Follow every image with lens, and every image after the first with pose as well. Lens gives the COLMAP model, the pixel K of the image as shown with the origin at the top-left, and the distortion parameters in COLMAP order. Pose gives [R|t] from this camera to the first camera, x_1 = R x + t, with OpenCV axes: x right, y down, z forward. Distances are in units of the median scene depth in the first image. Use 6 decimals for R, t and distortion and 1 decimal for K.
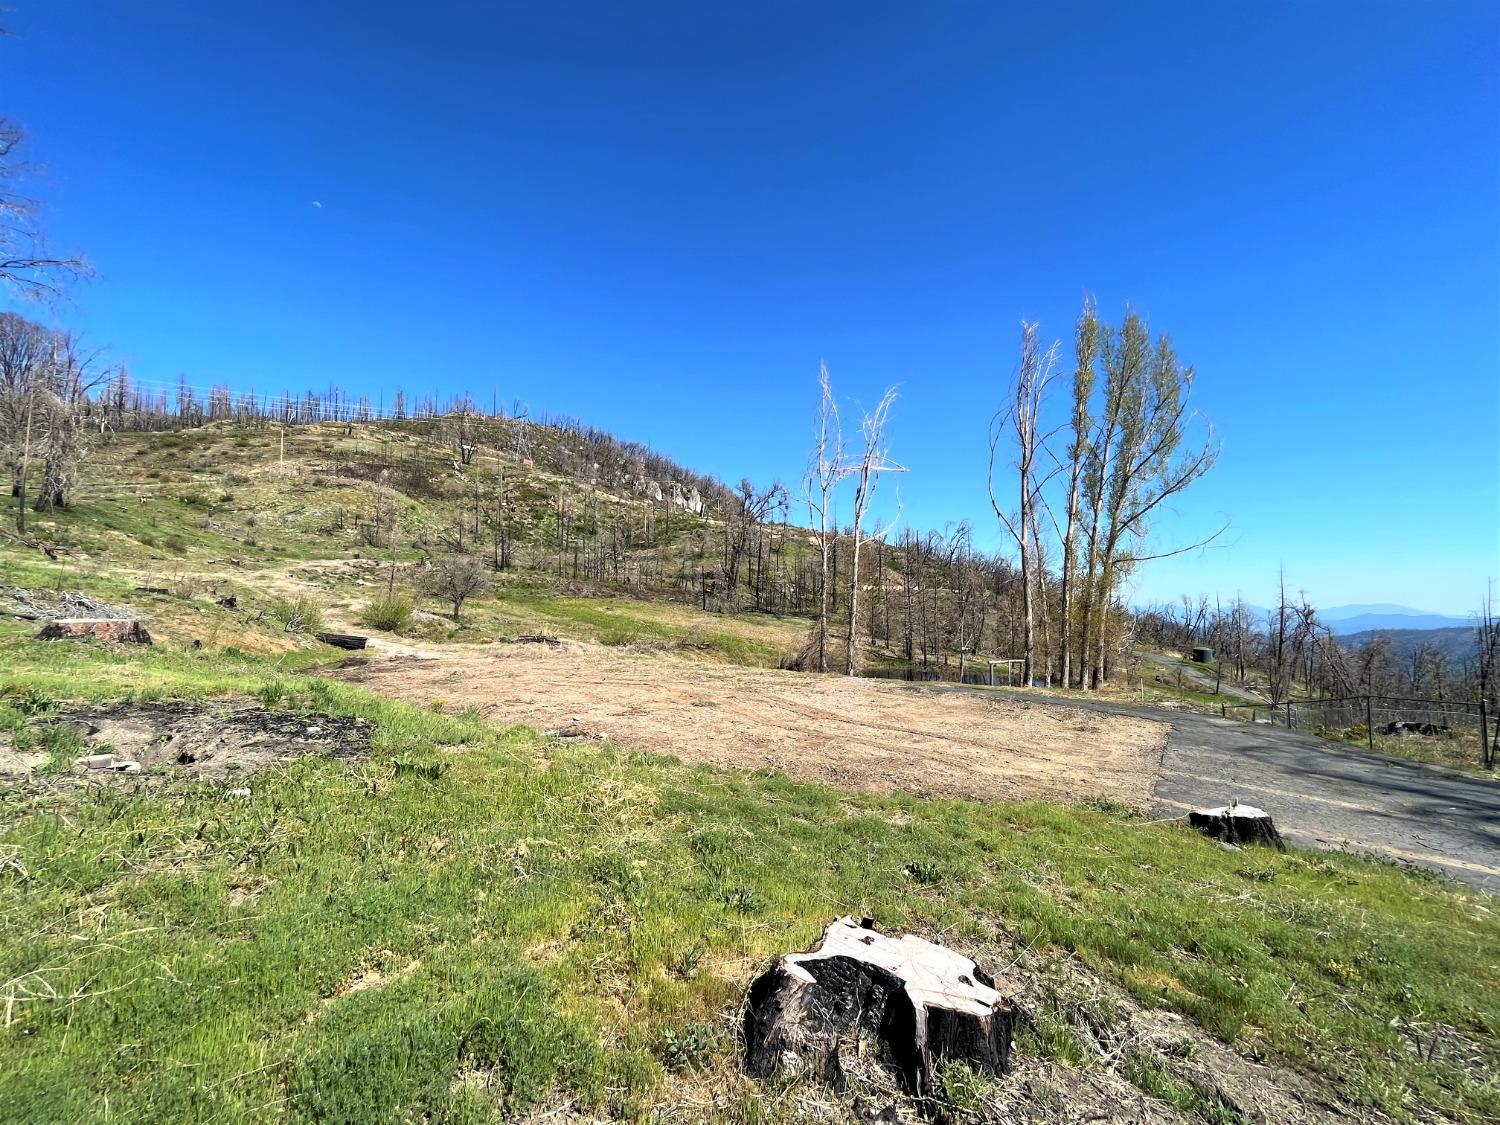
lens RADIAL K [[614.4, 0, 748.9], [0, 614.4, 560.9], [0, 0, 1]] dist [-0.003203, 0.000362]
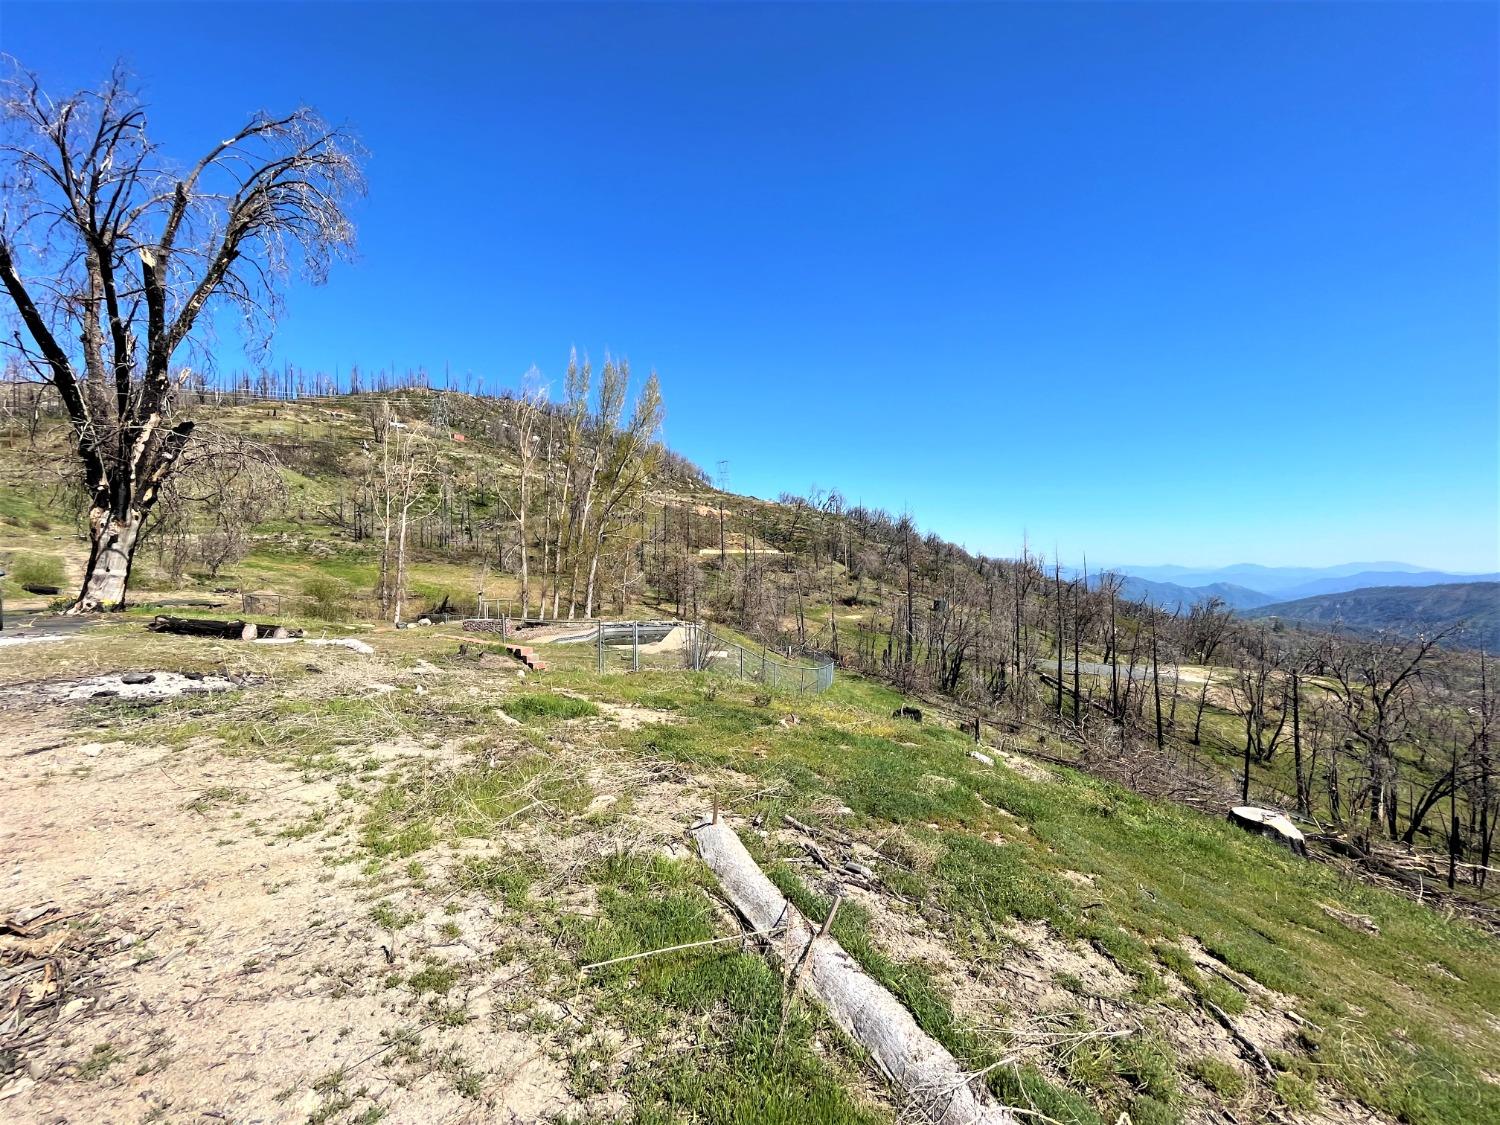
lens RADIAL K [[614.4, 0, 748.9], [0, 614.4, 560.9], [0, 0, 1]] dist [-0.003203, 0.000362]
pose [[0.999922, -0.011448, -0.005056, 0.304539], [0.011718, 0.998302, 0.057062, -0.003455], [0.004394, -0.057117, 0.998358, -0.148490]]
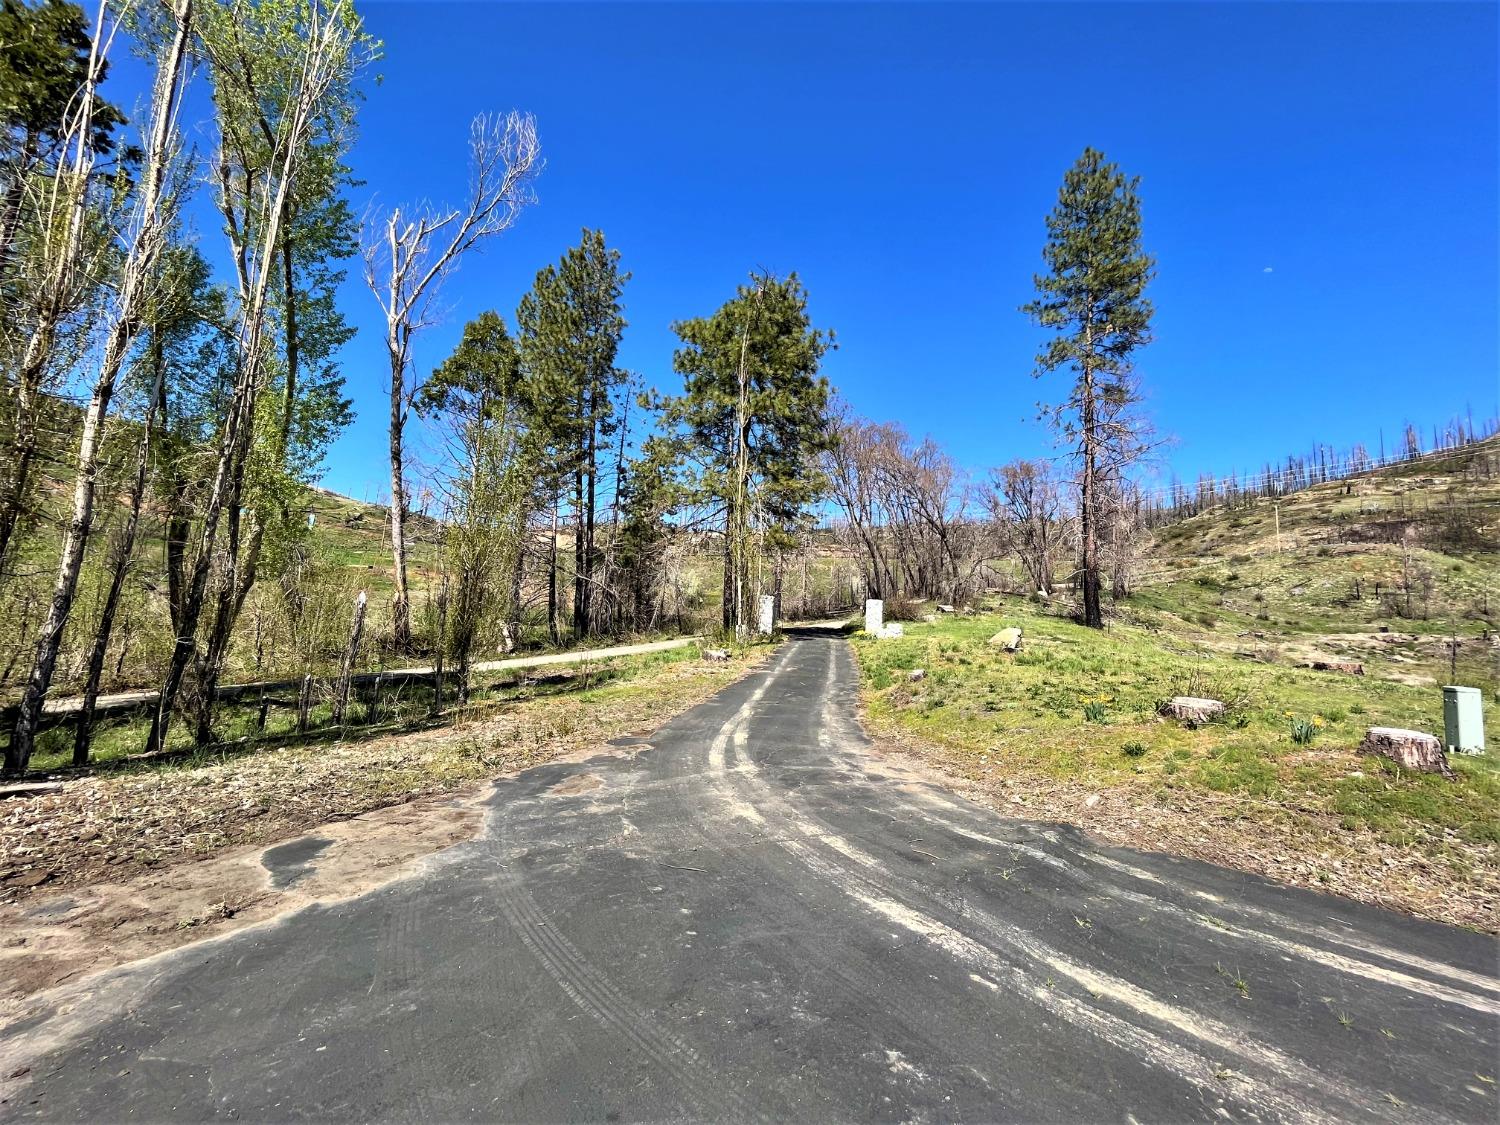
lens RADIAL K [[614.4, 0, 748.9], [0, 614.4, 560.9], [0, 0, 1]] dist [-0.003203, 0.000362]
pose [[0.217658, -0.112555, -0.969513, 0.030750], [-0.003672, 0.993227, -0.116132, 0.000132], [0.976018, 0.028837, 0.215771, -0.081954]]
